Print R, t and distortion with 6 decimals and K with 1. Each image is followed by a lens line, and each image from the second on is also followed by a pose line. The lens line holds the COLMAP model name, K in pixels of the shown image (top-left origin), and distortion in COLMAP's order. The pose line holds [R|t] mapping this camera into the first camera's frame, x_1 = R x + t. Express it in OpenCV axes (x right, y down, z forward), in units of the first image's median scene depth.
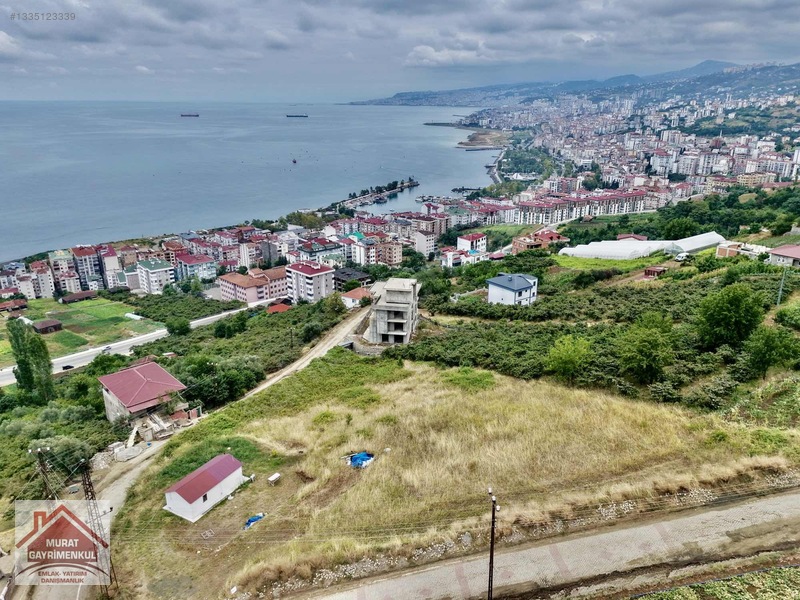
lens RADIAL K [[589.4, 0, 400.6], [0, 589.4, 300.1], [0, 0, 1]] dist [0.070732, -0.069500]
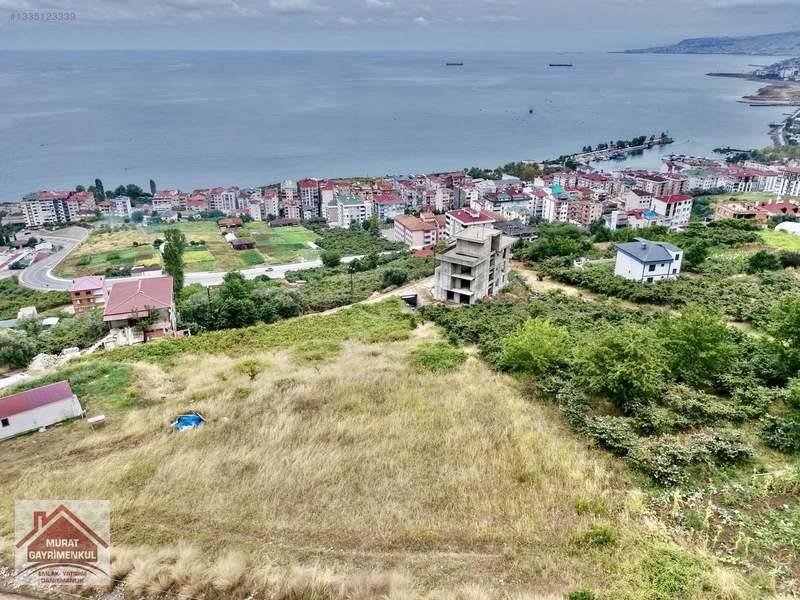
lens RADIAL K [[589.4, 0, 401.2], [0, 589.4, 299.6], [0, 0, 1]] dist [0.070732, -0.069500]
pose [[0.913955, 0.159777, -0.373038, 0.050121], [-0.132144, 0.986305, 0.098692, -0.000785], [0.383698, -0.040905, 0.922552, 0.042574]]
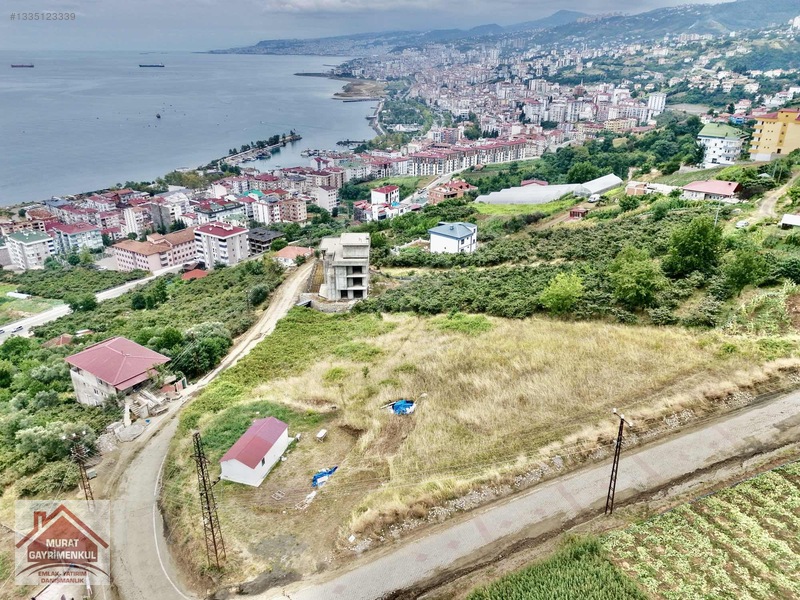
lens RADIAL K [[590.0, 0, 400.6], [0, 590.0, 299.6], [0, 0, 1]] dist [0.068329, -0.064443]
pose [[0.978323, -0.081114, 0.190537, -0.027386], [0.066921, 0.994563, 0.079788, 0.000193], [-0.195973, -0.065308, 0.978432, 0.001089]]
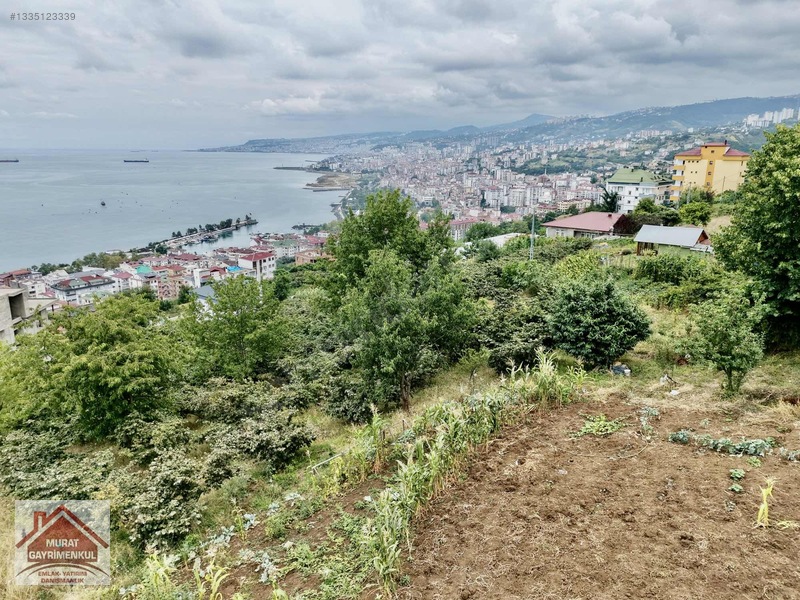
lens RADIAL K [[589.4, 0, 401.1], [0, 589.4, 296.9], [0, 0, 1]] dist [0.070732, -0.069500]
pose [[0.973168, -0.054426, 0.223567, 0.059814], [0.072261, 0.994756, -0.072378, 0.010223], [-0.218455, 0.086592, 0.971998, 0.073997]]
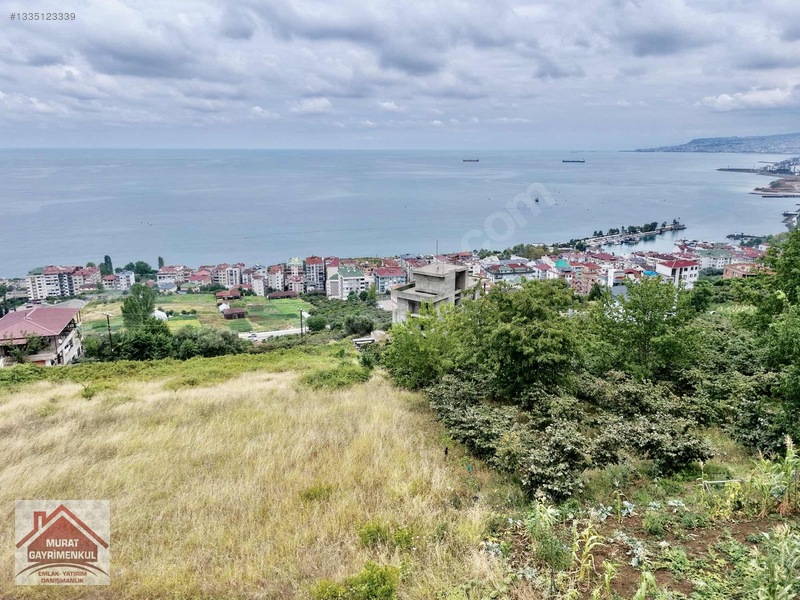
lens RADIAL K [[589.4, 0, 401.9], [0, 589.4, 298.7], [0, 0, 1]] dist [0.070732, -0.069500]
pose [[0.900383, 0.110944, -0.420716, 0.059769], [-0.143254, 0.988622, -0.045877, 0.010992], [0.410839, 0.101576, 0.906032, 0.071927]]
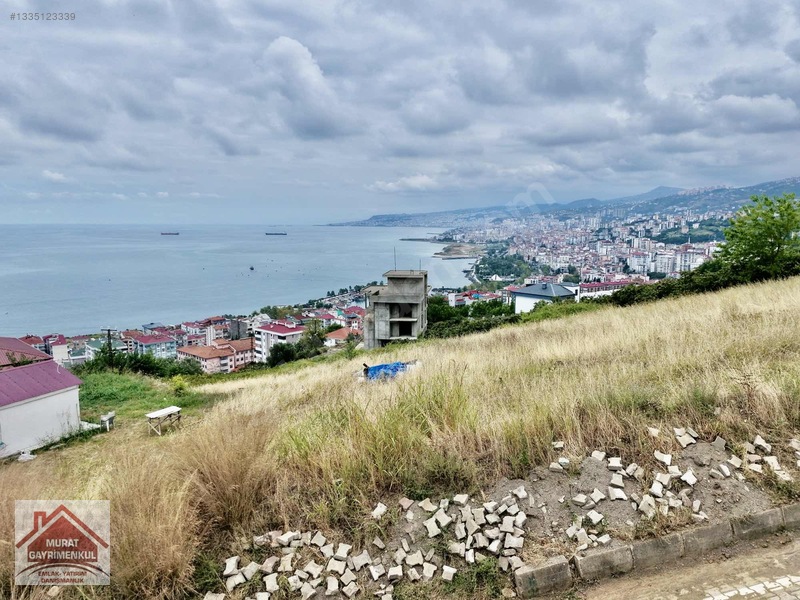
lens RADIAL K [[589.4, 0, 400.4], [0, 589.4, 299.9], [0, 0, 1]] dist [0.070732, -0.069500]
pose [[0.999165, -0.006950, 0.040266, -0.008284], [0.014691, 0.980637, -0.195283, 0.032699], [-0.038129, 0.195712, 0.979920, 0.065516]]
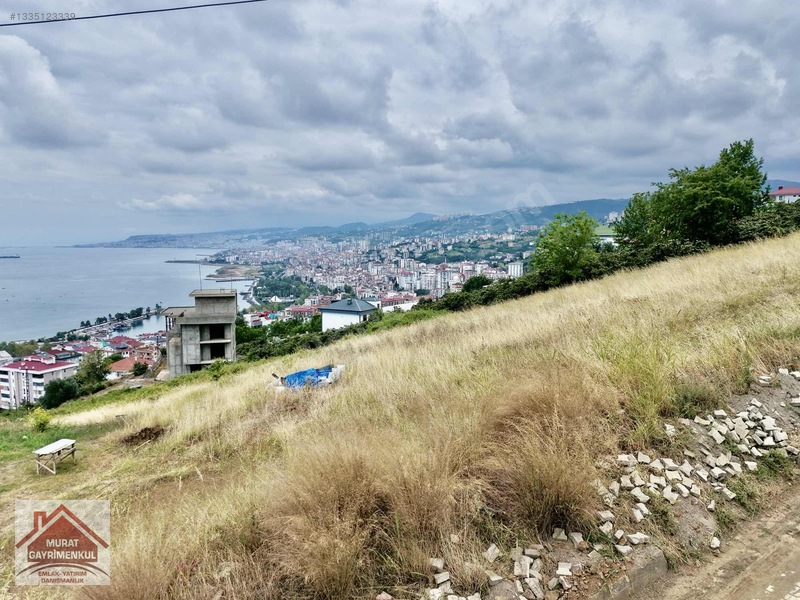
lens RADIAL K [[589.4, 0, 401.7], [0, 589.4, 297.9], [0, 0, 1]] dist [0.070732, -0.069500]
pose [[0.913310, -0.038508, 0.405441, -0.018315], [0.132287, 0.969589, -0.205904, 0.033469], [-0.385183, 0.241689, 0.890630, 0.067137]]
